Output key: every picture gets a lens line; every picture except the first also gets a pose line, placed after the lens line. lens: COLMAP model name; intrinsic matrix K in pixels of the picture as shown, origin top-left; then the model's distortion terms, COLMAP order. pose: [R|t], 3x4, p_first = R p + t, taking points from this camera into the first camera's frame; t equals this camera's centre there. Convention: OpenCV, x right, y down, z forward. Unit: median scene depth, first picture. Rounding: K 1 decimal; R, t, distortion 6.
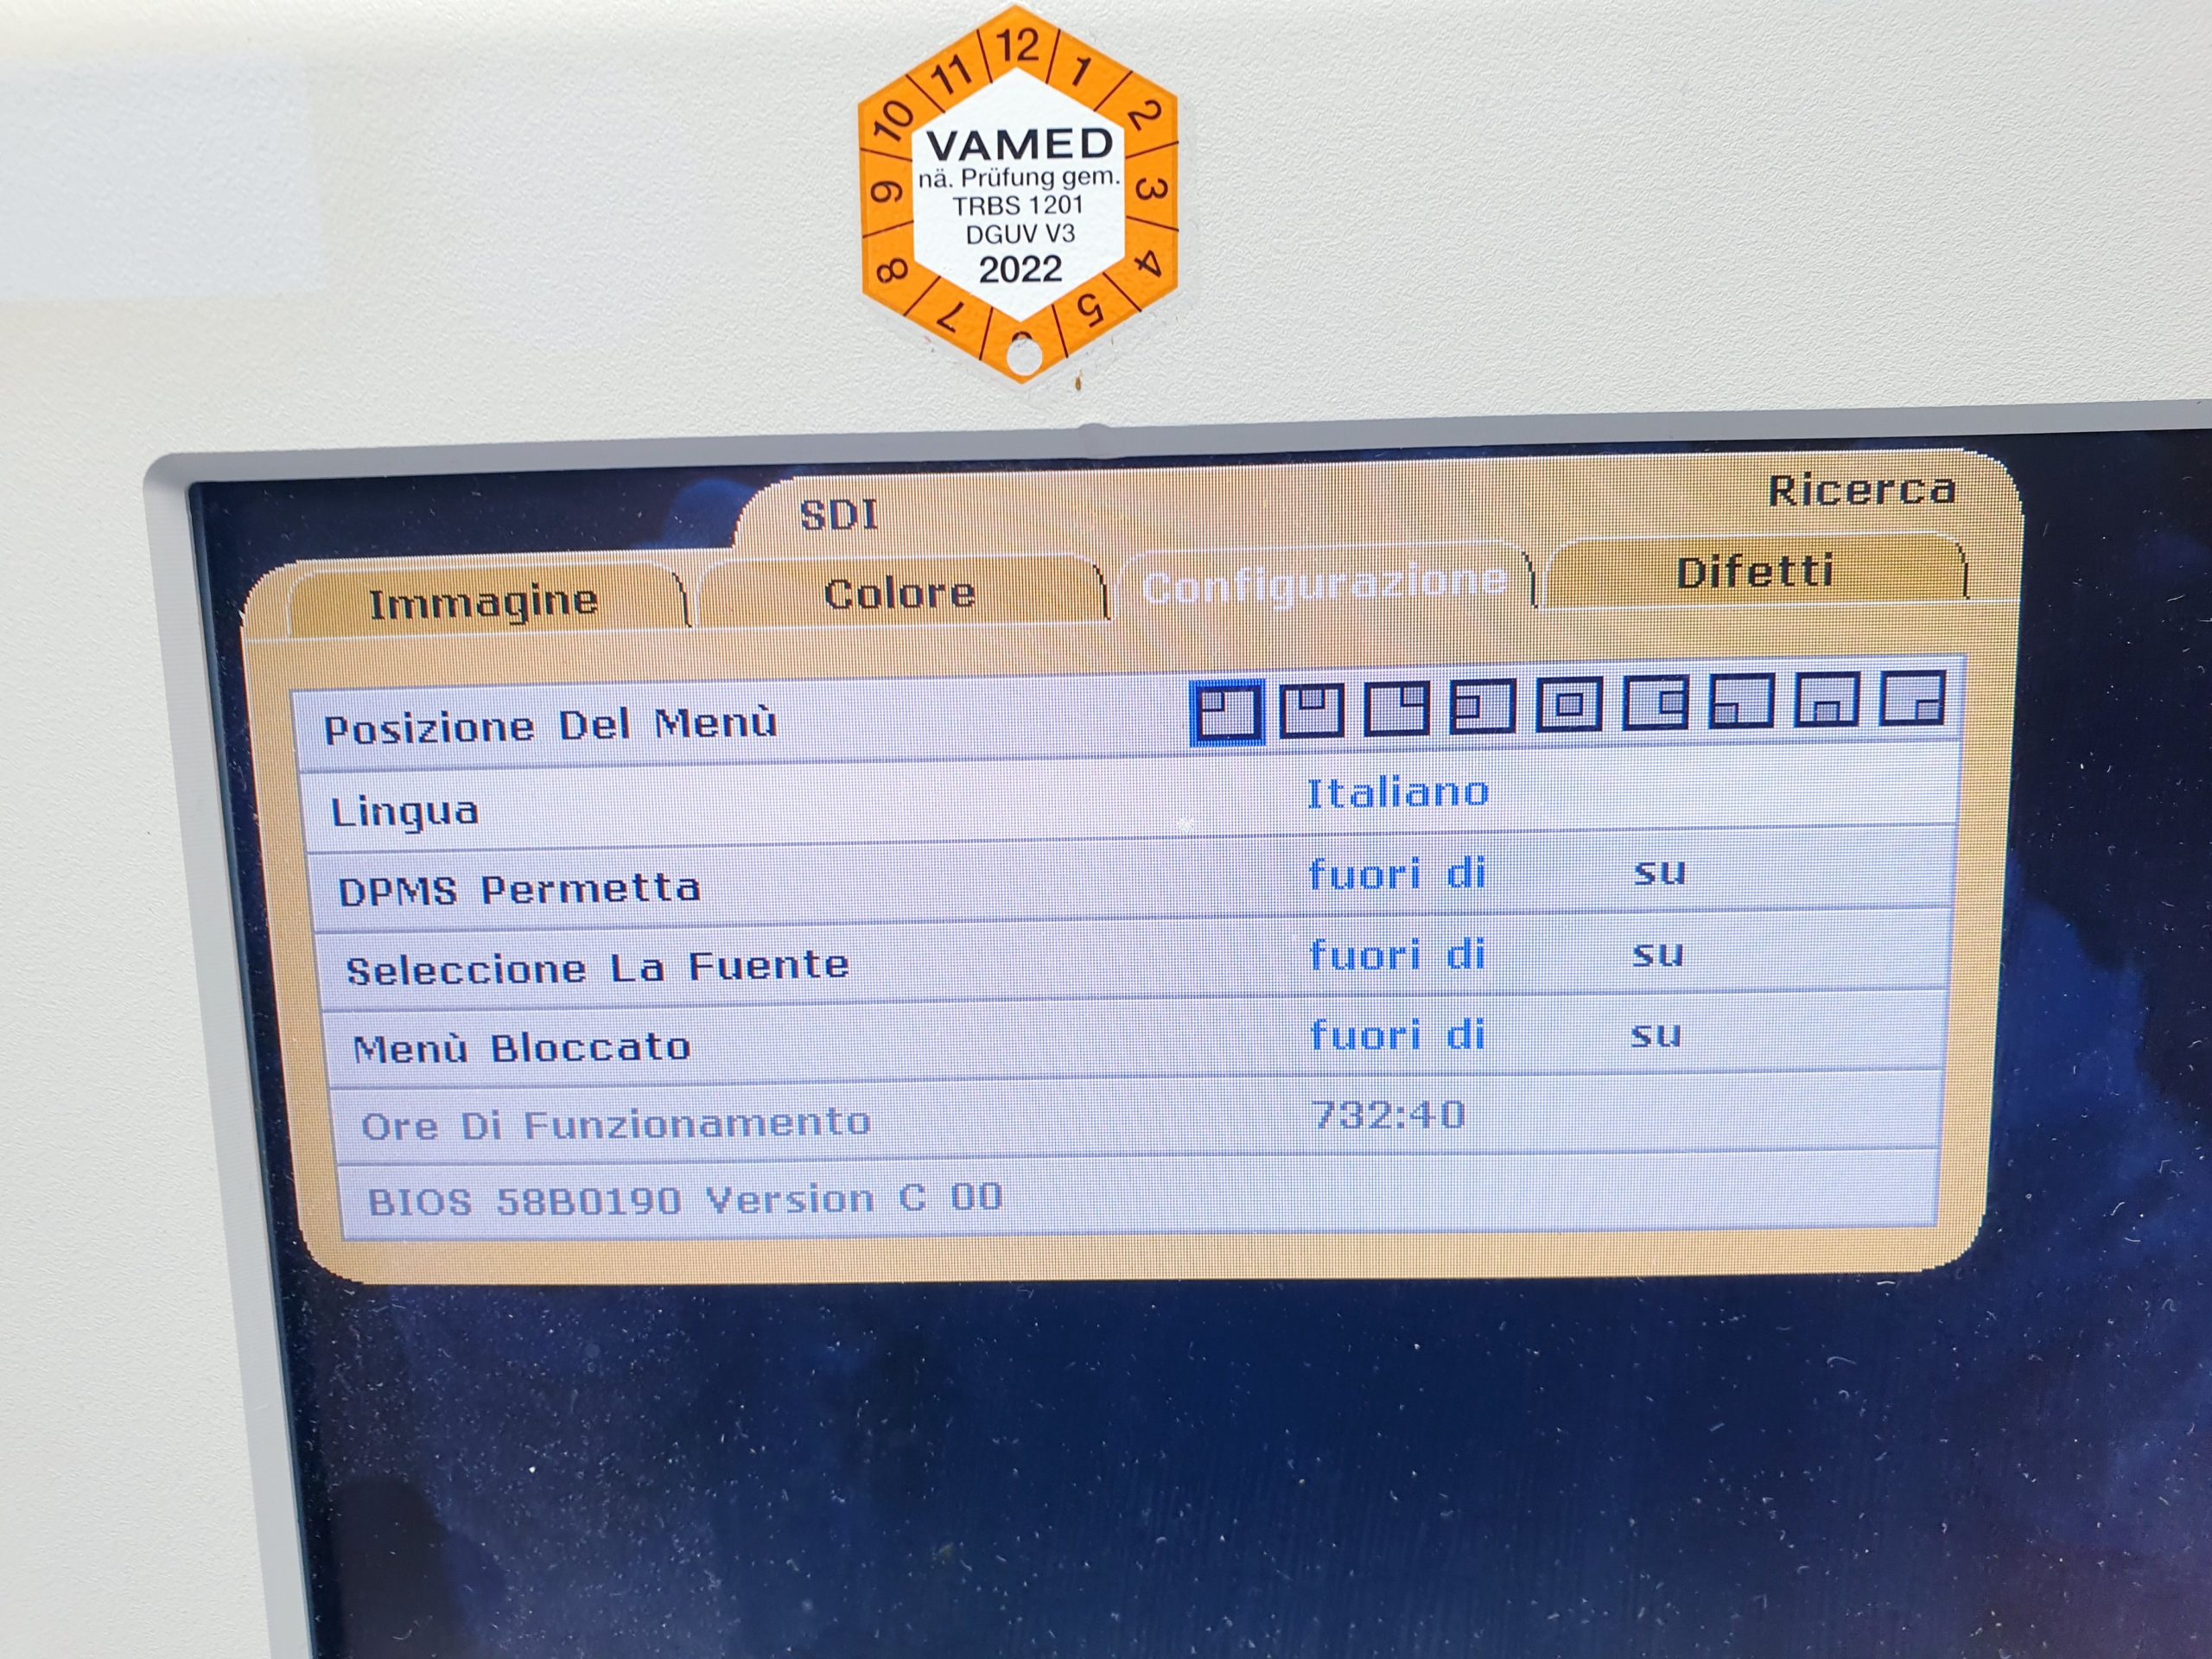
lens RADIAL K [[1671.2, 0, 1105.0], [0, 1671.2, 835.9], [0, 0, 1]] dist [-0.072209, 0.053713]
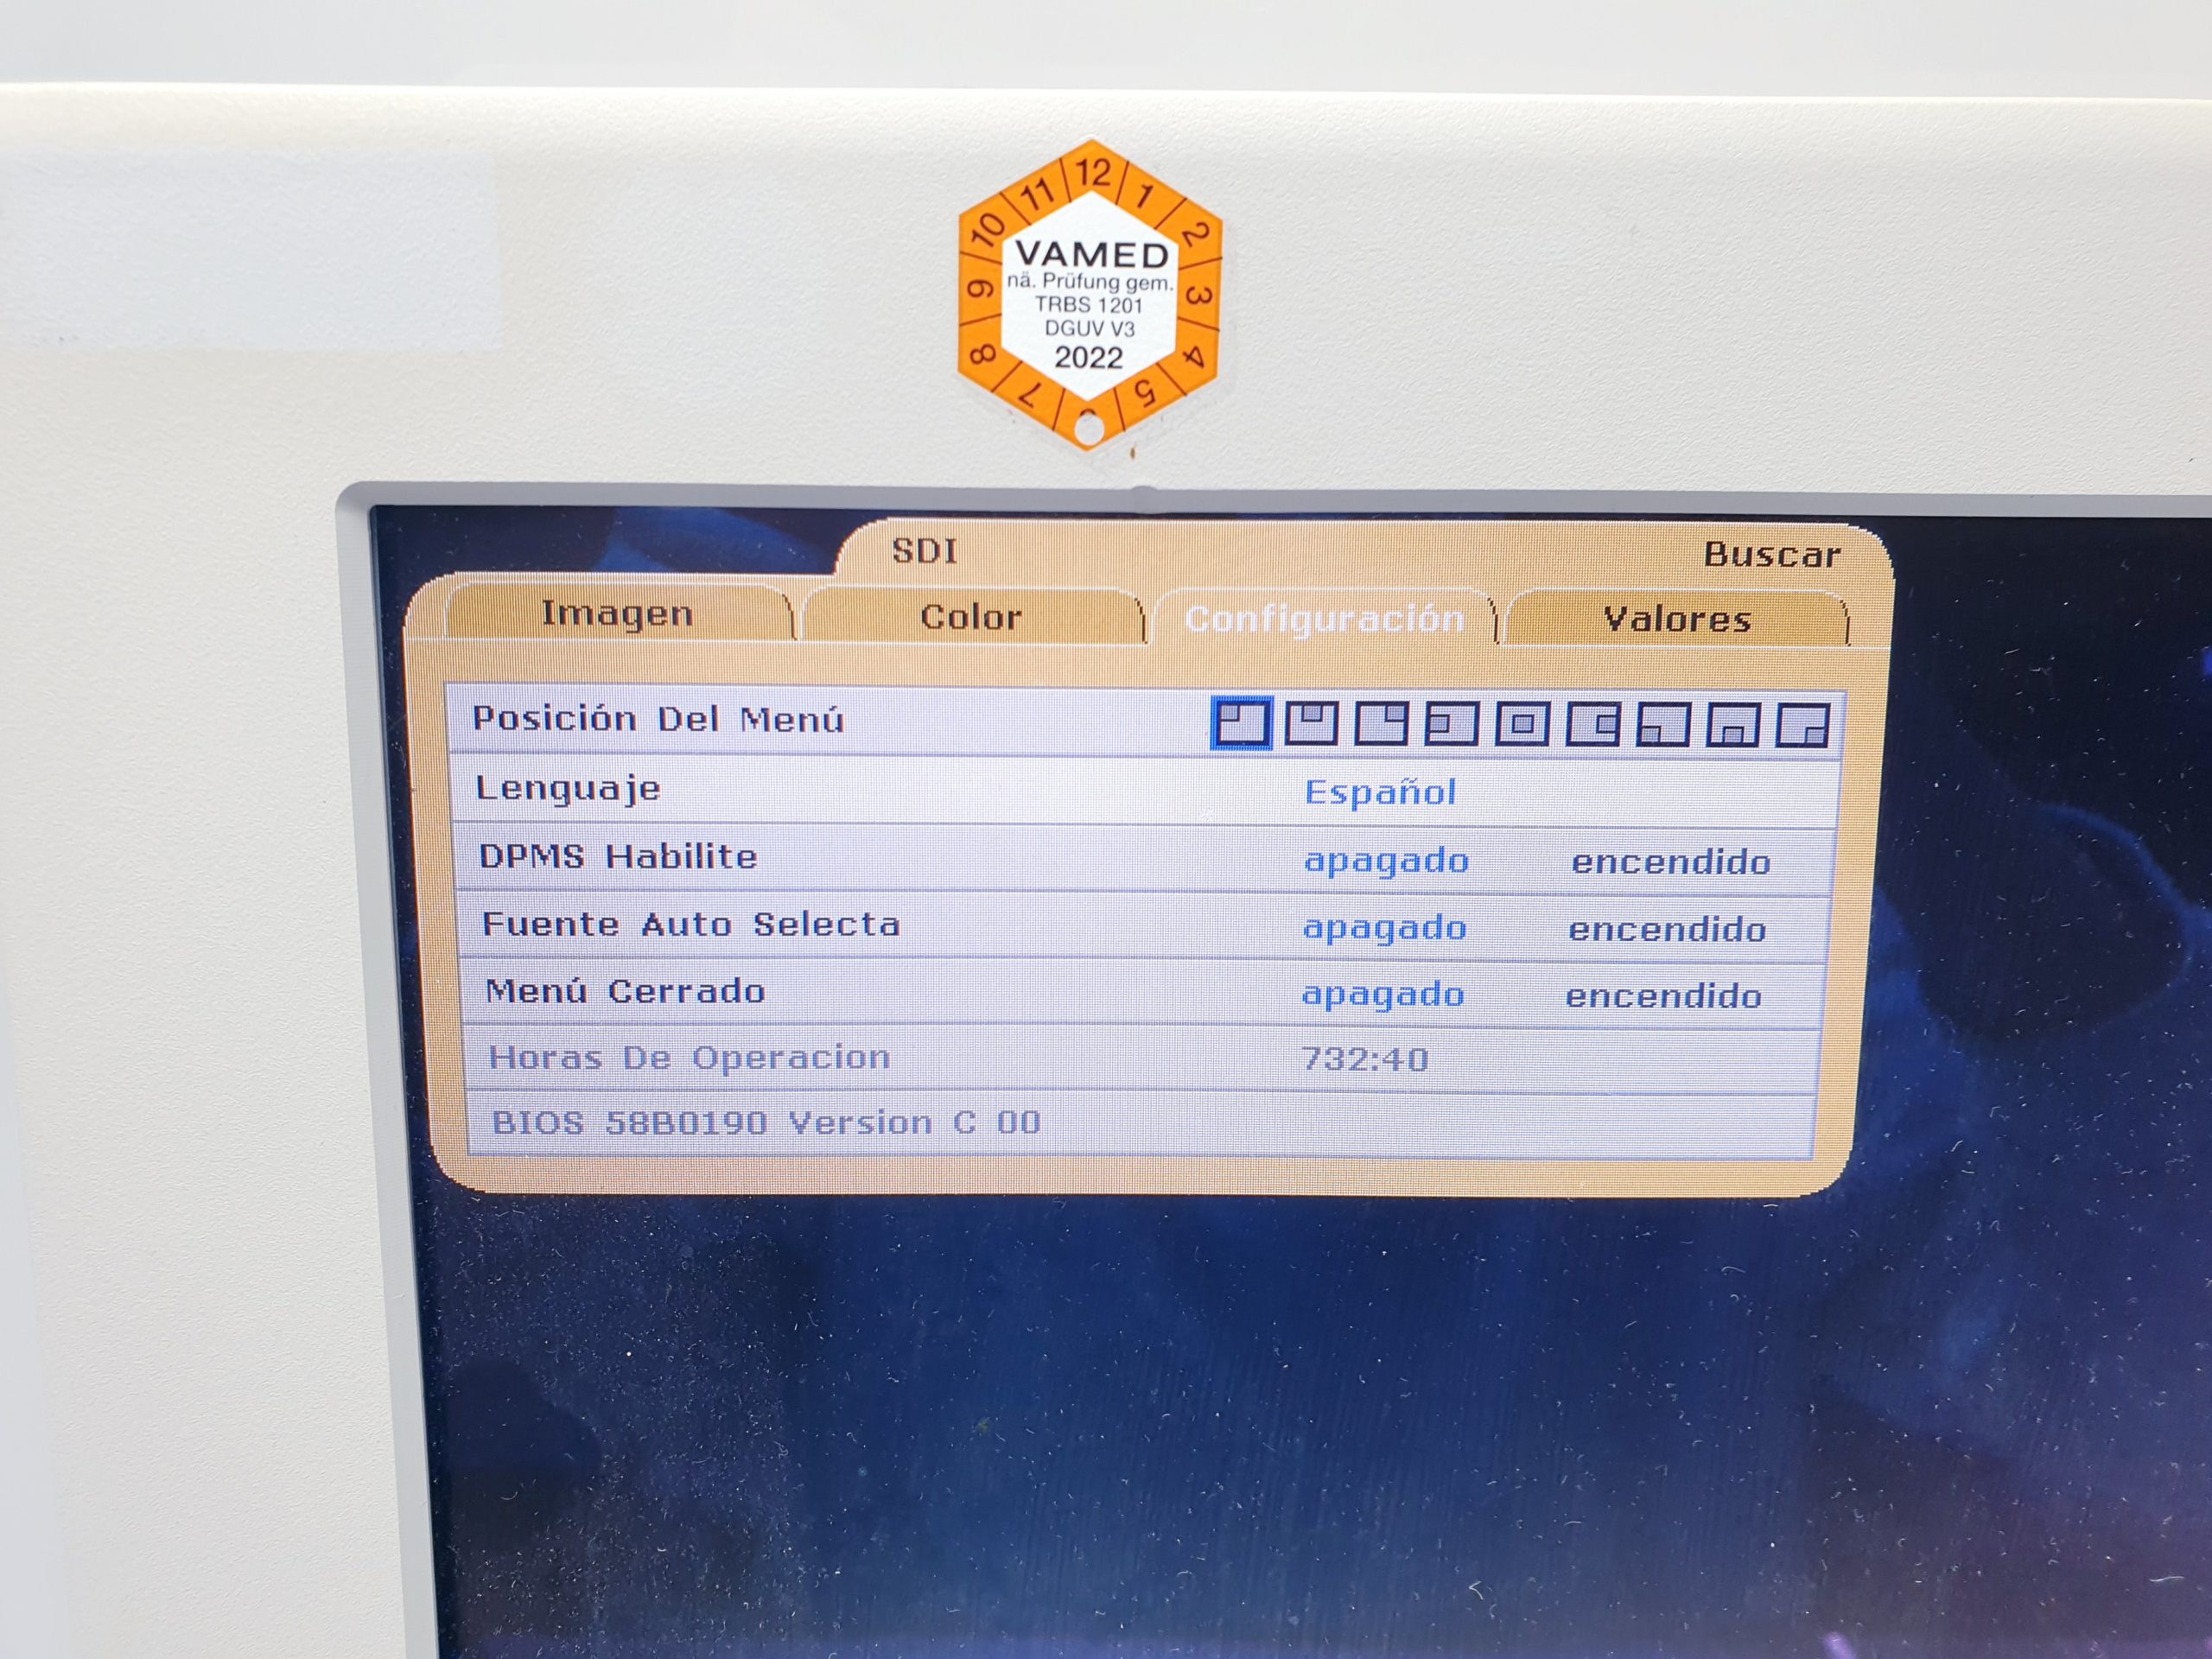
lens RADIAL K [[1612.1, 0, 1099.7], [0, 1612.1, 794.0], [0, 0, 1]] dist [0.032651, -0.183059]
pose [[0.998724, 0.023582, 0.044646, -0.082186], [-0.023437, 0.999718, -0.003763, -0.016192], [-0.044722, 0.002712, 0.998996, -0.169434]]
